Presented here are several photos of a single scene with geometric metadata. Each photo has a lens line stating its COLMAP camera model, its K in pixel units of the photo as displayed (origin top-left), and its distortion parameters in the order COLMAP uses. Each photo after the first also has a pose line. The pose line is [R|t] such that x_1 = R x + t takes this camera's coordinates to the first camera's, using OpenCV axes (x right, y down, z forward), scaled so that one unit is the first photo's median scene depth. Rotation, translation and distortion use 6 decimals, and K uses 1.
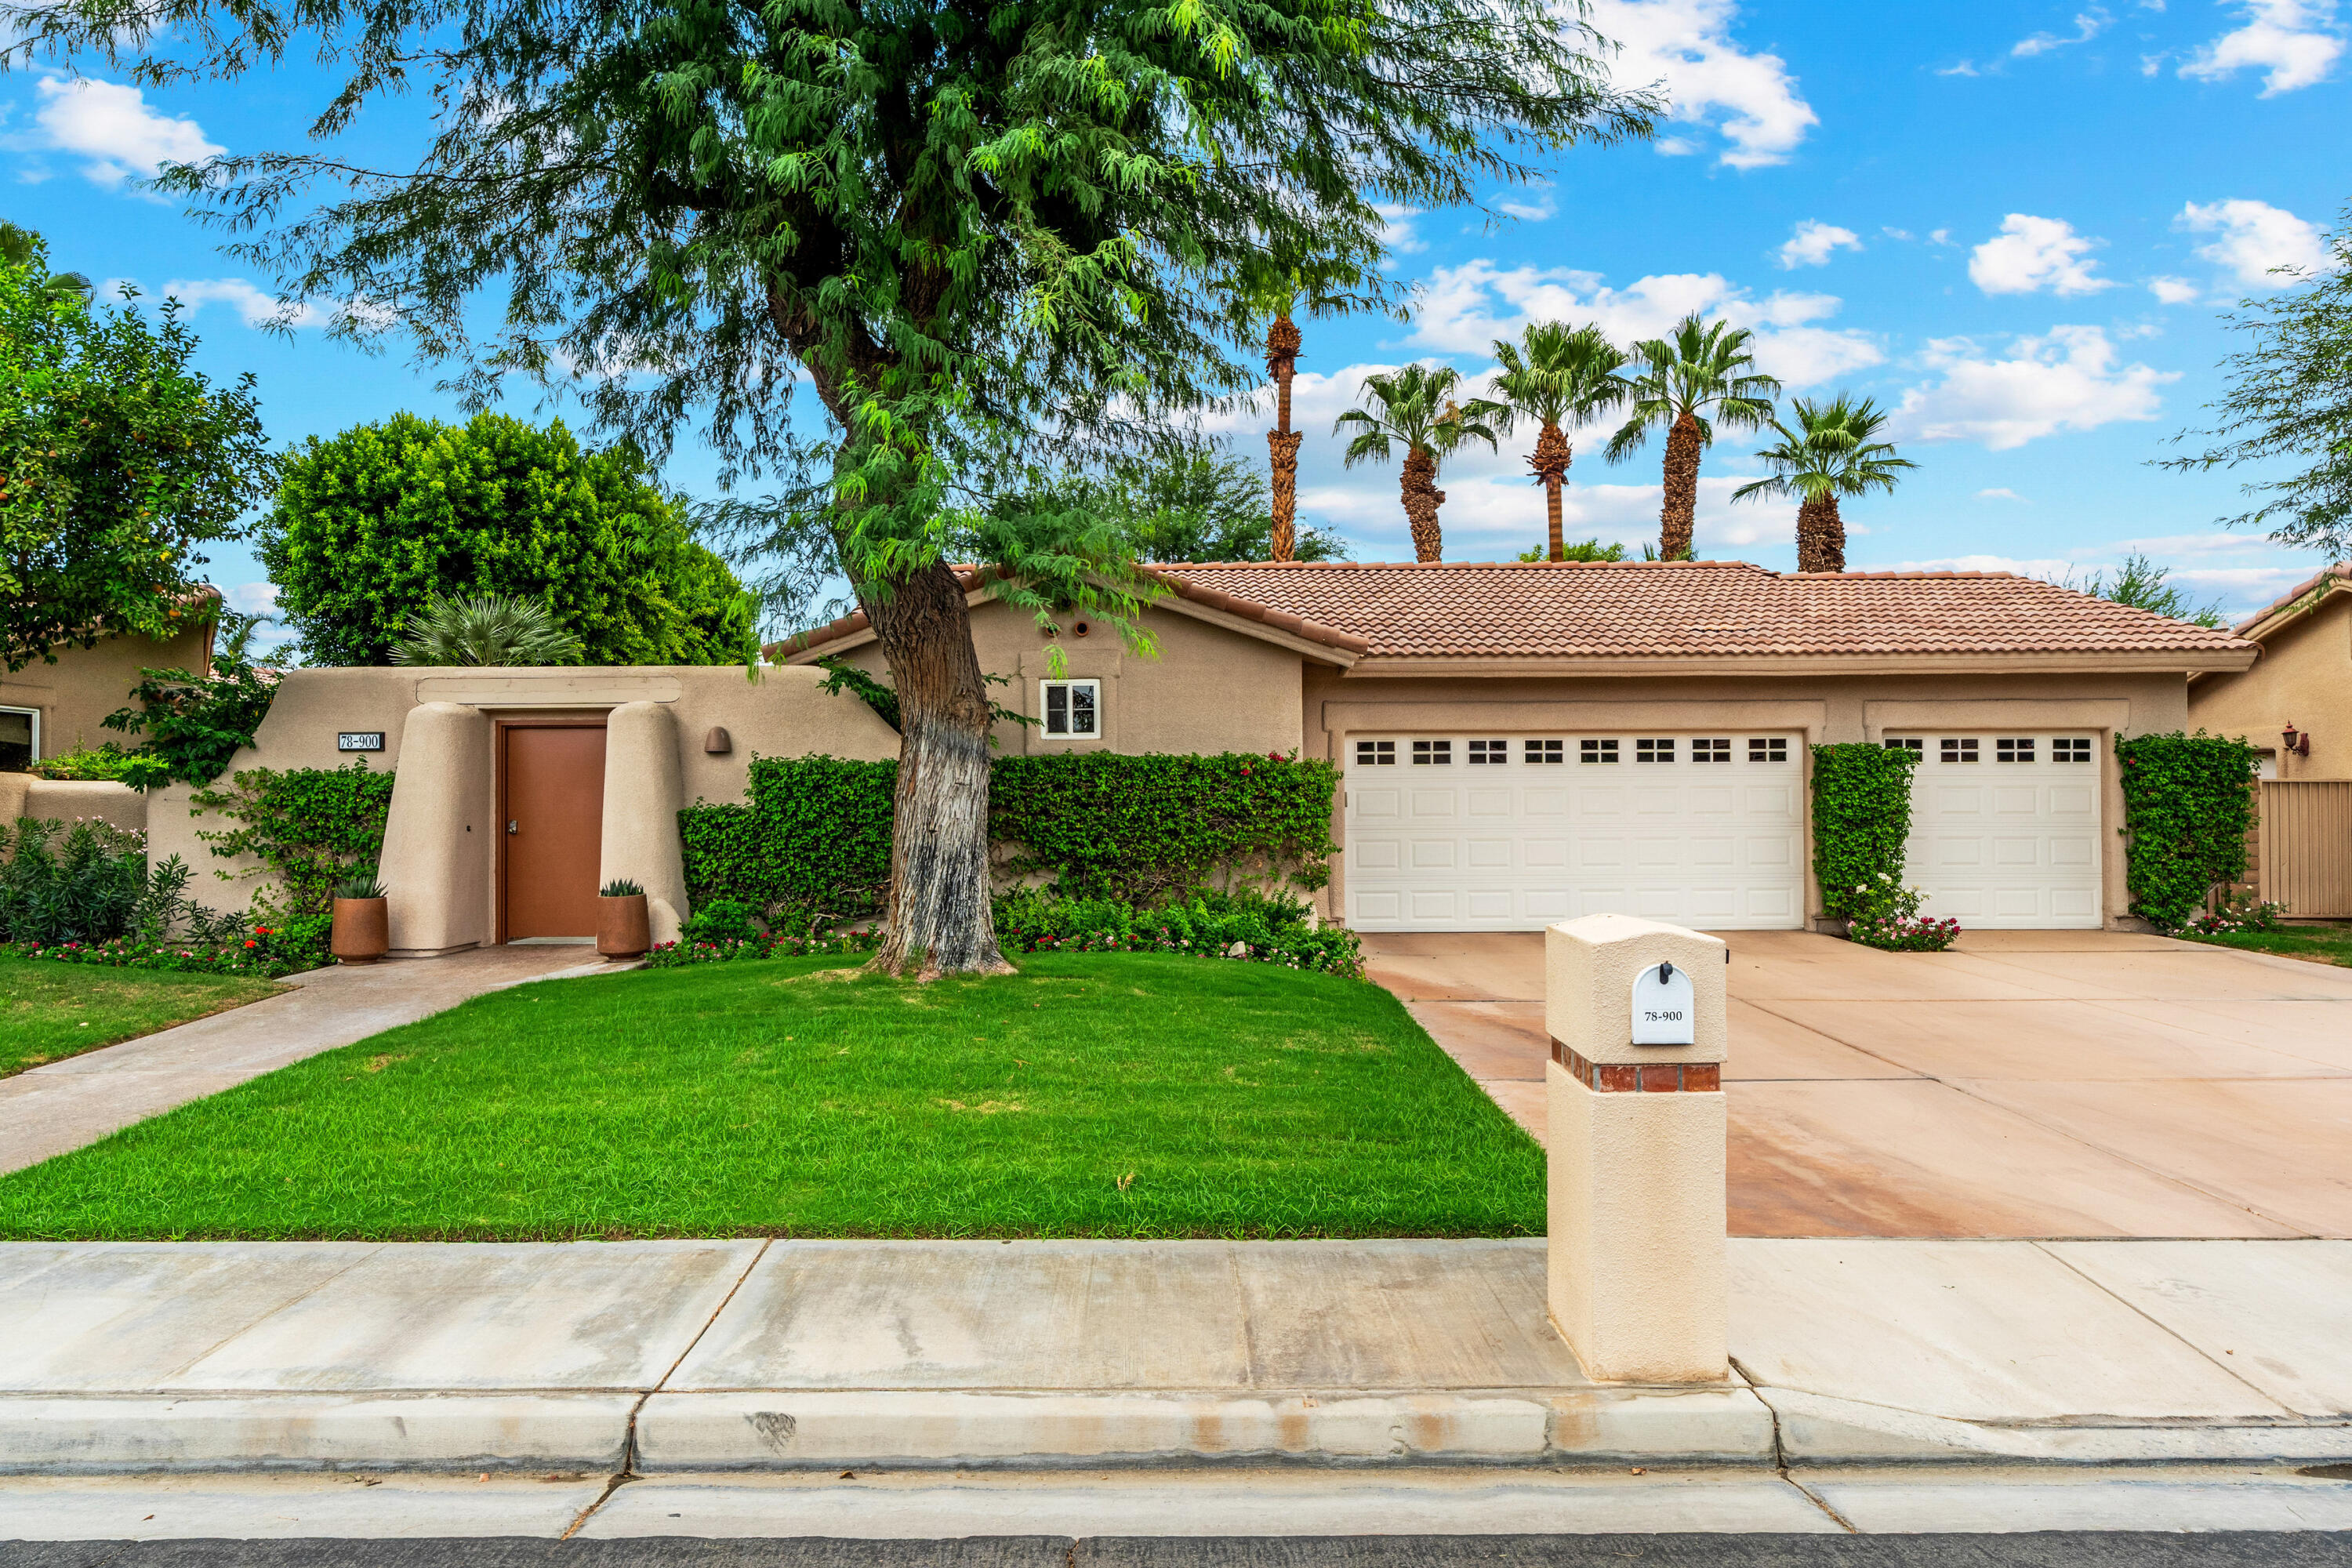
lens RADIAL K [[1086.5, 0, 1177.7], [0, 1086.5, 804.7], [0, 0, 1]] dist [-0.001853, 0.000453]
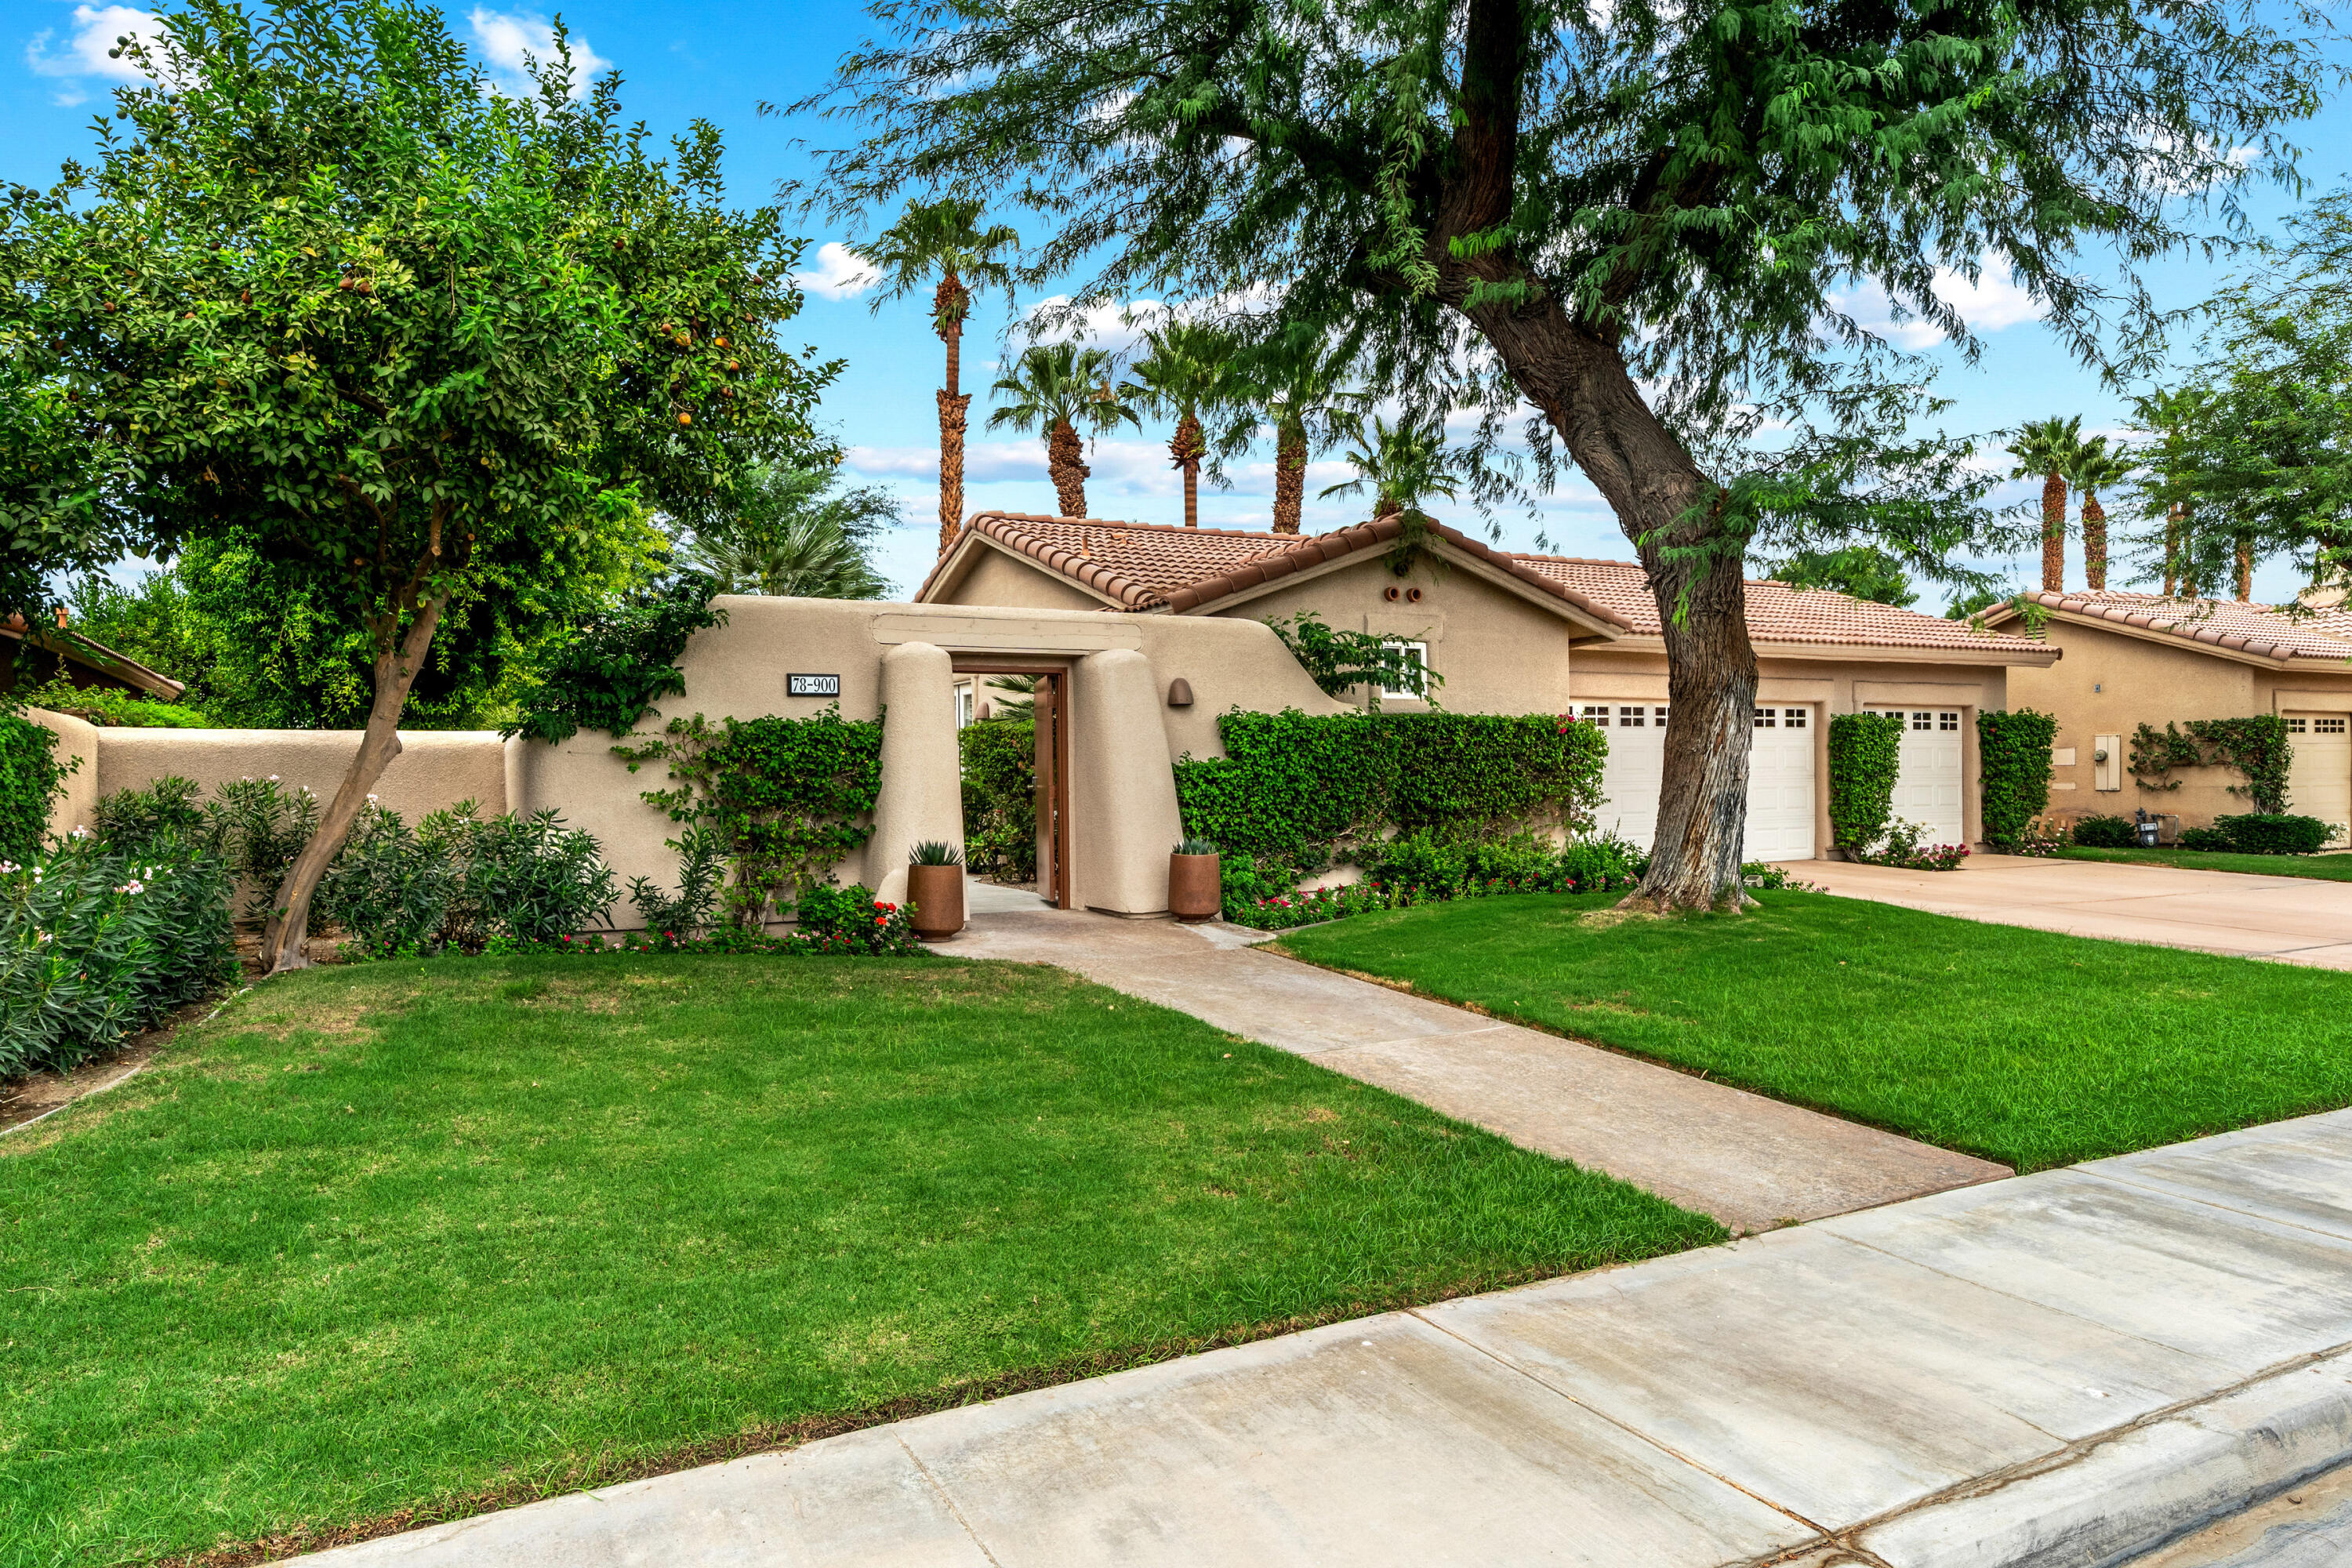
lens RADIAL K [[1073.1, 0, 1177.6], [0, 1073.1, 788.7], [0, 0, 1]] dist [-0.007171, 0.000191]
pose [[0.939678, -0.009143, 0.341938, -0.582078], [0.003009, 0.999825, 0.018467, 0.005709], [-0.342047, -0.016324, 0.939541, 0.085717]]
